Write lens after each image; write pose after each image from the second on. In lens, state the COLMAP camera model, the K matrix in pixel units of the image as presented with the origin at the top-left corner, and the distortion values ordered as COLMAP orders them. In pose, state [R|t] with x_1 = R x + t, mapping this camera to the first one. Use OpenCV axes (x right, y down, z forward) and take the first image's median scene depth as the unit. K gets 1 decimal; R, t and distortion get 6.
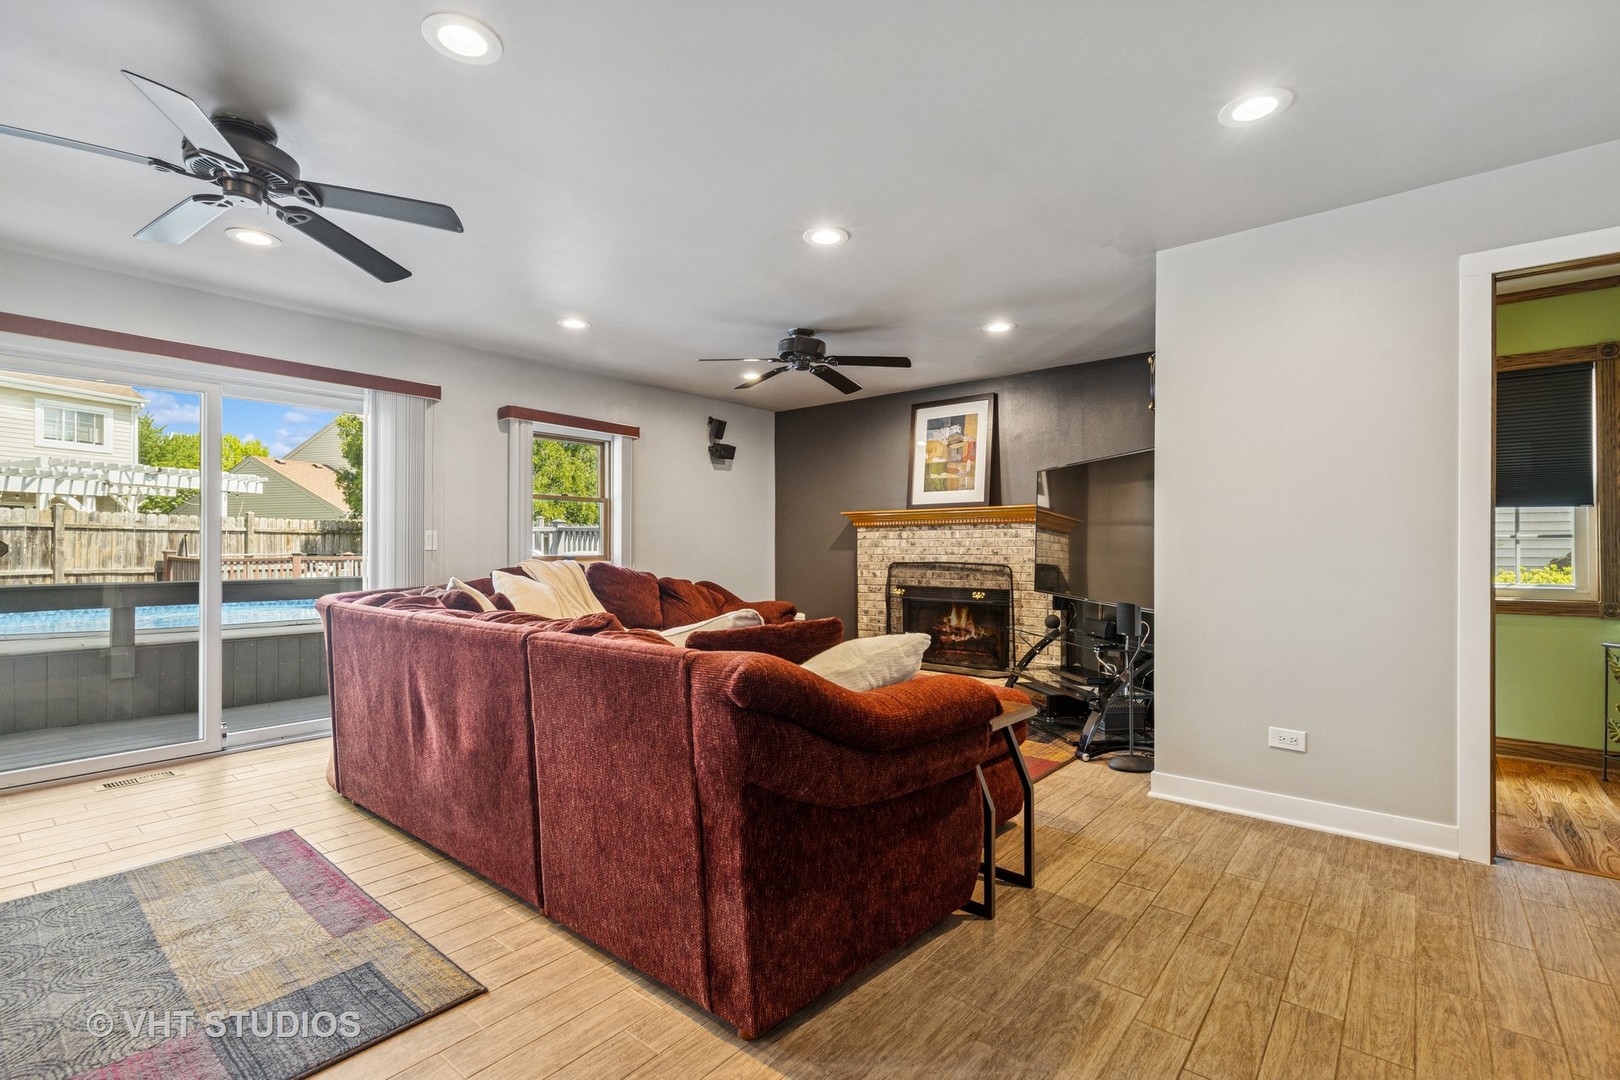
lens RADIAL K [[731.9, 0, 809.4], [0, 731.9, 541.4], [0, 0, 1]] dist [0.006861, -0.000332]
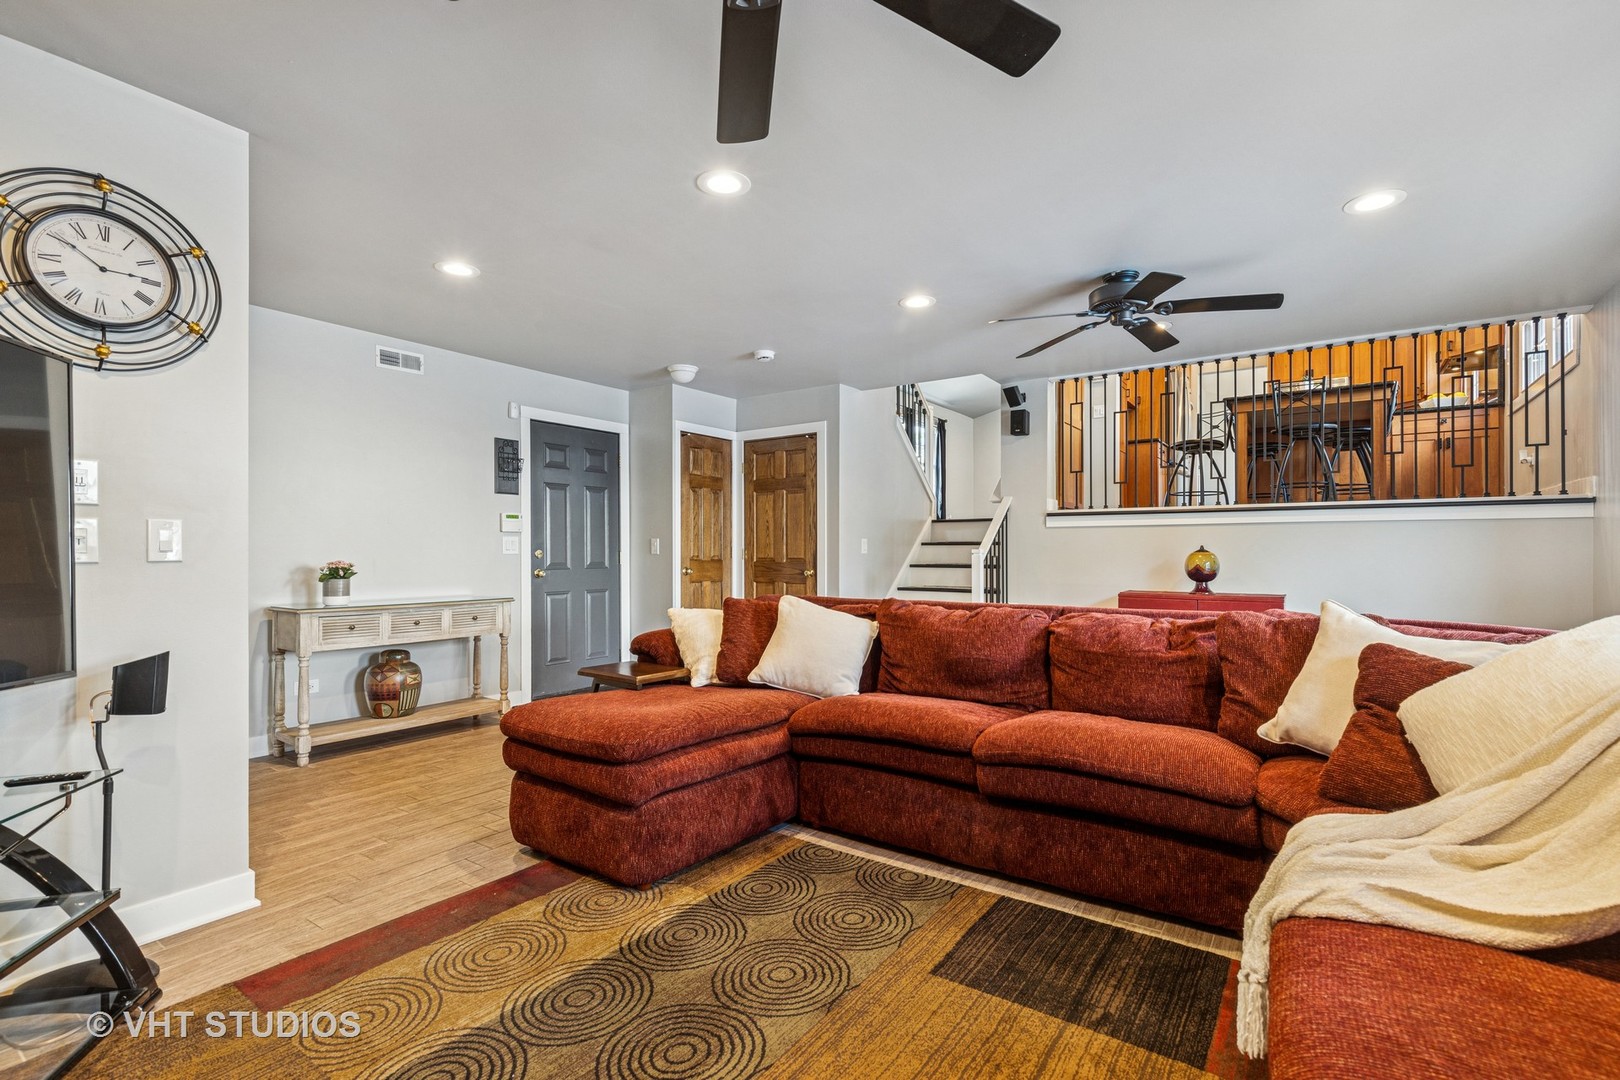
lens RADIAL K [[731.9, 0, 809.4], [0, 731.9, 541.4], [0, 0, 1]] dist [0.006861, -0.000332]
pose [[-0.997911, -0.001566, -0.064579, -0.023212], [-0.000580, 0.999883, -0.015277, 0.010719], [0.064595, -0.015207, -0.997796, 2.167473]]
